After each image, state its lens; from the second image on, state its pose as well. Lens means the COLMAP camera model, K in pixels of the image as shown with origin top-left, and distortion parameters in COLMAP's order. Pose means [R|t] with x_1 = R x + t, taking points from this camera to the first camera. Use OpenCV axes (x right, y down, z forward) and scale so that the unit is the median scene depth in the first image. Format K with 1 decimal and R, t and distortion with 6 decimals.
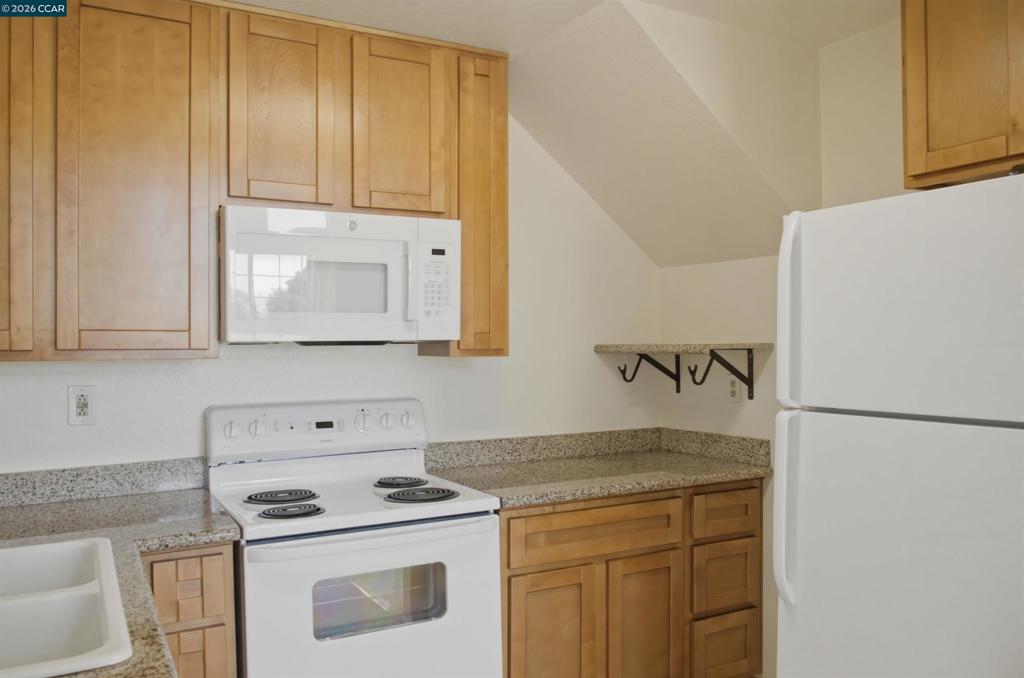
lens RADIAL K [[810.9, 0, 512.2], [0, 810.9, 345.6], [0, 0, 1]] dist [-0.043127, 0.072887]
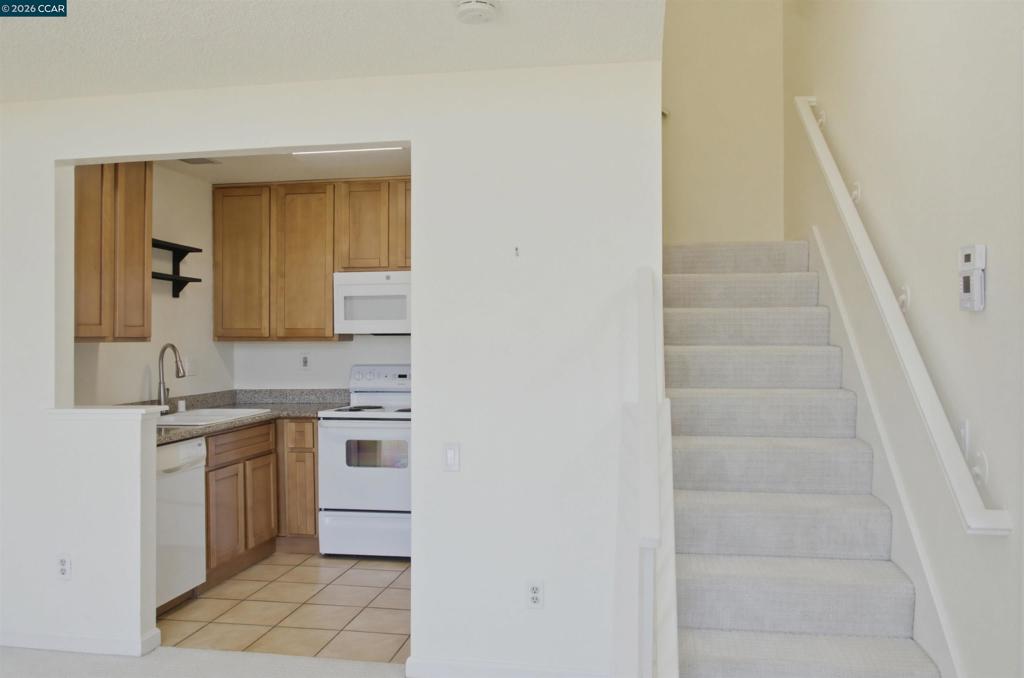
lens RADIAL K [[810.9, 0, 507.5], [0, 810.9, 345.0], [0, 0, 1]] dist [-0.043127, 0.072887]
pose [[0.796143, 0.010421, -0.605019, 1.280468], [-0.002902, 0.999906, 0.013404, -0.005019], [0.605102, -0.008916, 0.796098, -0.457032]]
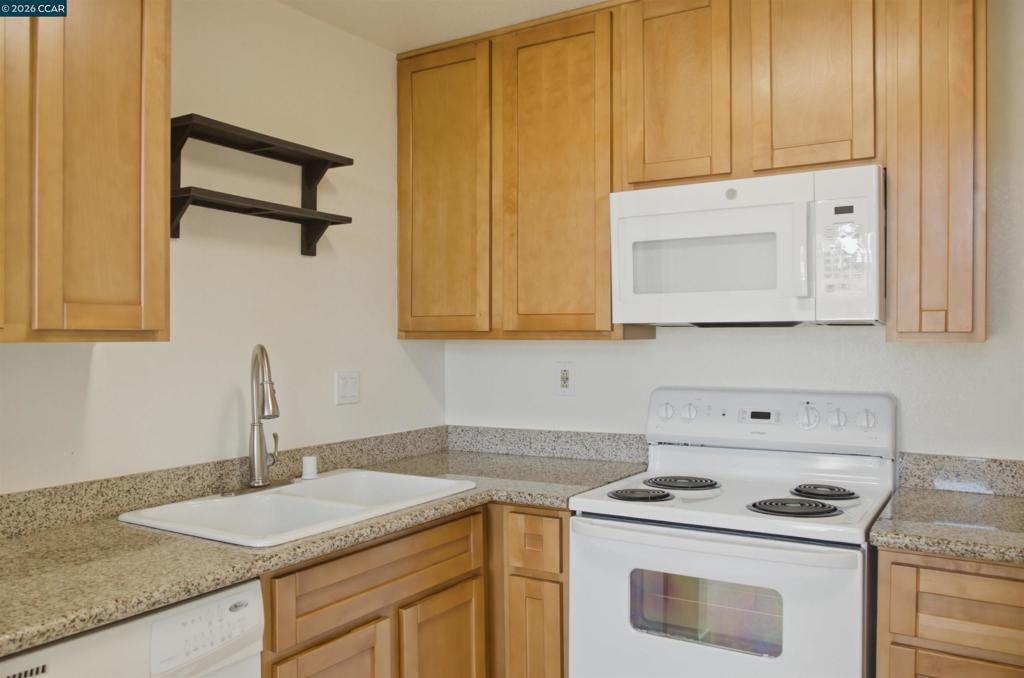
lens RADIAL K [[810.9, 0, 487.1], [0, 810.9, 340.1], [0, 0, 1]] dist [-0.043127, 0.072887]
pose [[0.482755, 0.009264, -0.875706, 0.453142], [-0.000809, 0.999948, 0.010132, 0.005121], [0.875755, -0.004183, 0.482738, 0.323388]]
